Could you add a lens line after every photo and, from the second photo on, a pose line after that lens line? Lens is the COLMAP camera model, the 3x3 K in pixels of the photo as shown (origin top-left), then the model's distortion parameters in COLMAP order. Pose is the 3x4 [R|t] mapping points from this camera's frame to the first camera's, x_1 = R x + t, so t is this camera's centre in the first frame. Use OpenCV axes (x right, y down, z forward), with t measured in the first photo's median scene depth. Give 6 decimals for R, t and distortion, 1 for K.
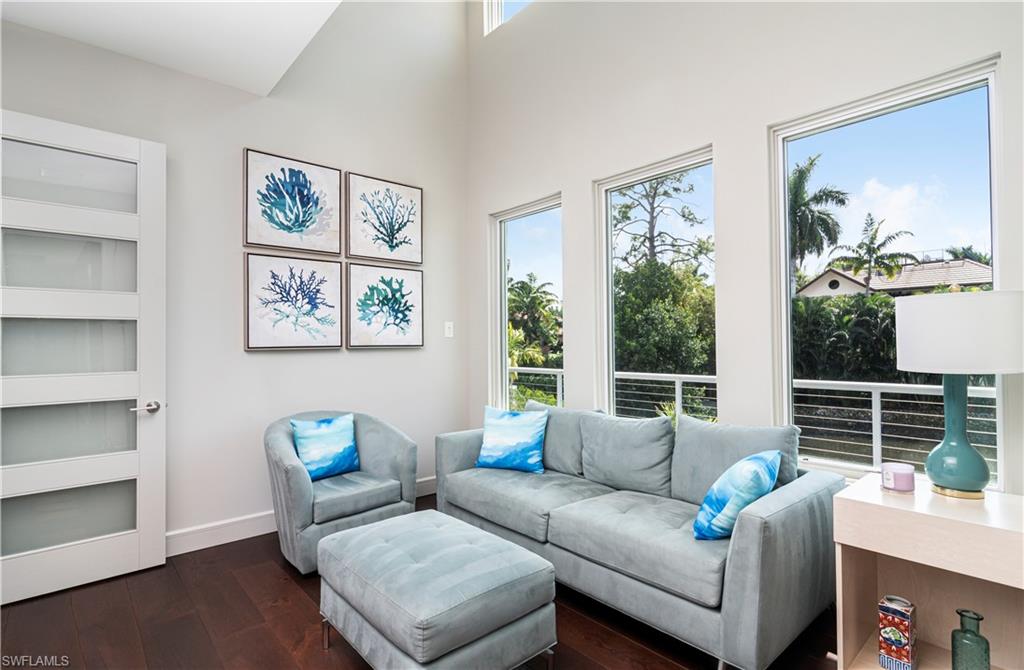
lens RADIAL K [[487.8, 0, 512.0], [0, 487.8, 335.0], [0, 0, 1]] dist [0.001857, 0.000109]
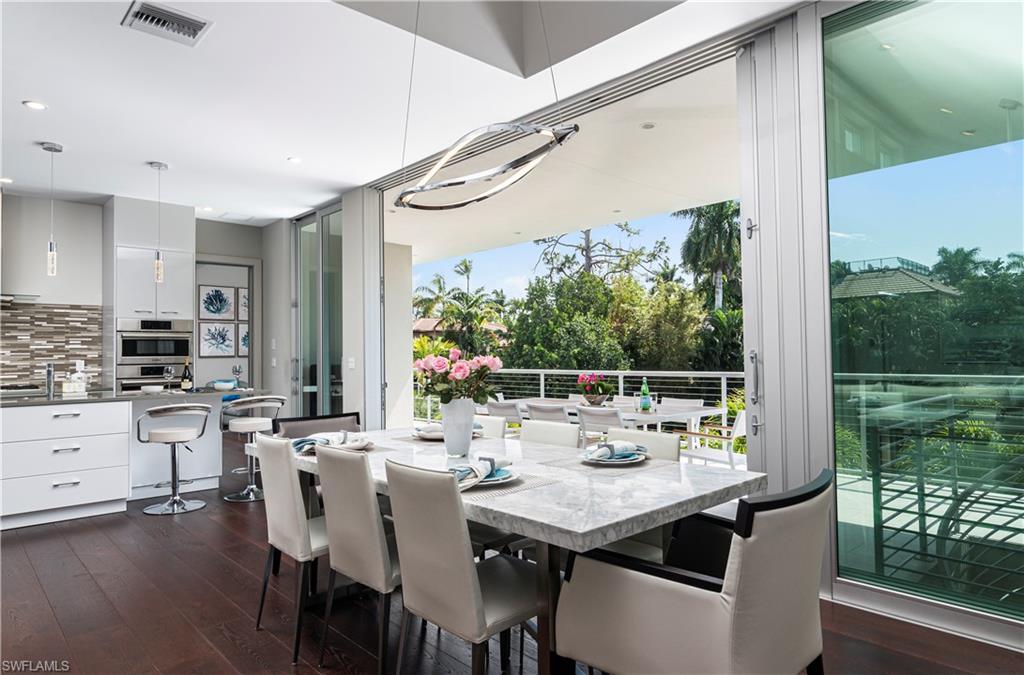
lens RADIAL K [[612.2, 0, 512.0], [0, 612.2, 337.5], [0, 0, 1]] dist [0.002963, 0.002755]
pose [[0.999775, -0.001419, 0.021145, 1.079018], [0.001710, 0.999904, -0.013767, -0.026946], [-0.021124, 0.013800, 0.999682, -2.342445]]
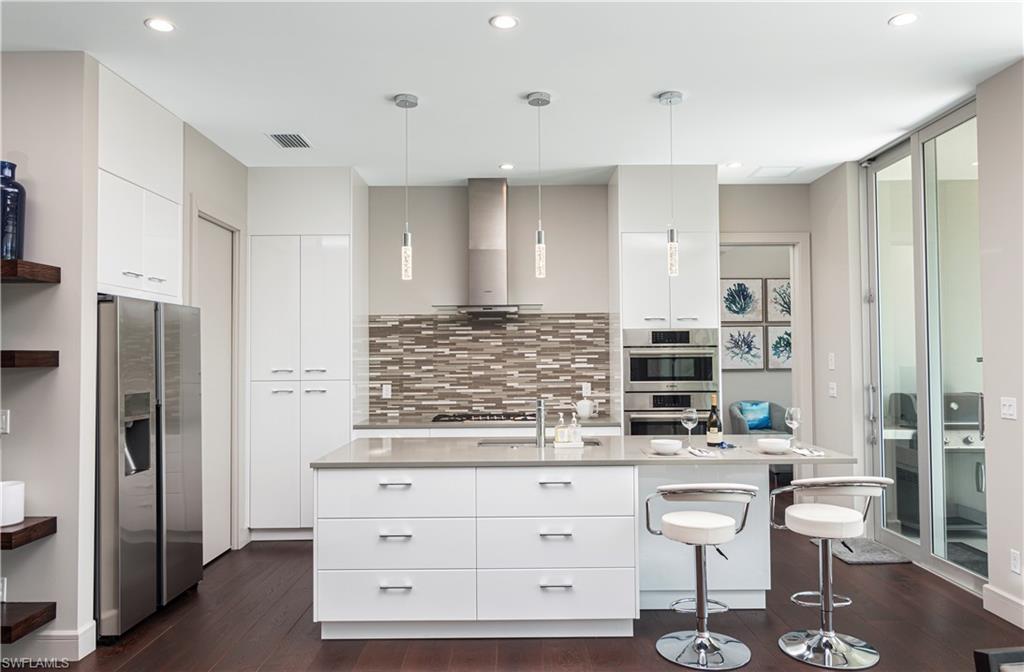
lens RADIAL K [[706.6, 0, 512.0], [0, 706.6, 336.0], [0, 0, 1]] dist [-0.007173, -0.001151]
pose [[0.746720, -0.016009, -0.664946, 0.801354], [0.007555, 0.999850, -0.015588, -0.073828], [0.665095, 0.006616, 0.746729, -1.834199]]
